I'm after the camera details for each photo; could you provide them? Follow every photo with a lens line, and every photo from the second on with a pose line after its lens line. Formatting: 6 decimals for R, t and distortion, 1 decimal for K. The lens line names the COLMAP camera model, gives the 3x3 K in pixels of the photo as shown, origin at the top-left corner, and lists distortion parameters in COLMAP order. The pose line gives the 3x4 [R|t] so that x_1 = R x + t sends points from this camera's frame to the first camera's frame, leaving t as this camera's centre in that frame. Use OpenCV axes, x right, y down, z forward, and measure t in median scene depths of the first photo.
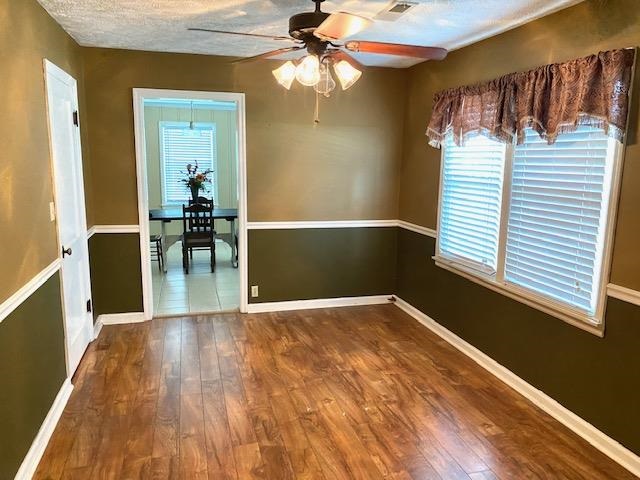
lens RADIAL K [[493.3, 0, 319.8], [0, 493.3, 238.7], [0, 0, 1]] dist [0.046324, -0.038416]
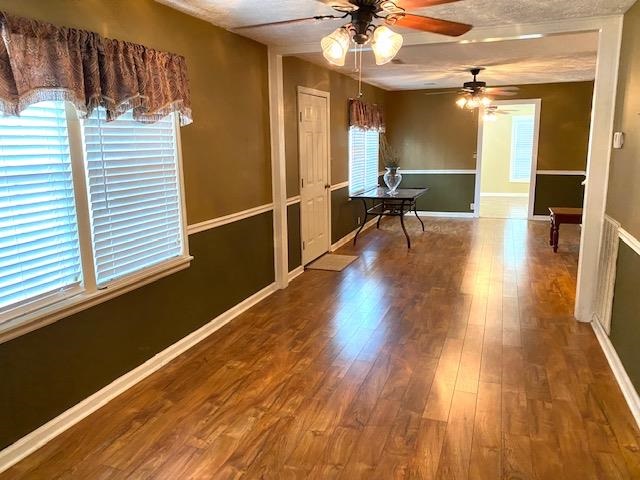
lens RADIAL K [[493.3, 0, 323.2], [0, 493.3, 228.6], [0, 0, 1]] dist [0.046324, -0.038416]
pose [[-0.817378, -0.105279, 0.566400, -0.426281], [0.095133, 0.944997, 0.312939, -0.250185], [-0.568192, 0.309673, -0.762405, 1.528073]]
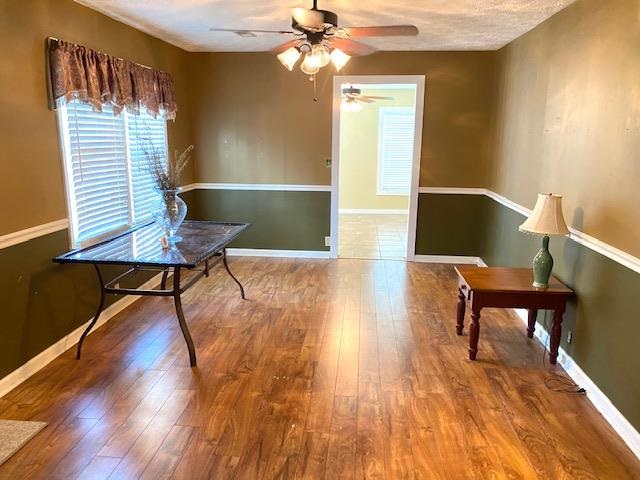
lens RADIAL K [[493.3, 0, 318.2], [0, 493.3, 240.6], [0, 0, 1]] dist [0.046324, -0.038416]
pose [[-0.934968, -0.097349, 0.341114, -0.265792], [0.034013, 0.932576, 0.359368, -0.159461], [-0.353099, 0.347600, -0.868617, 1.000381]]
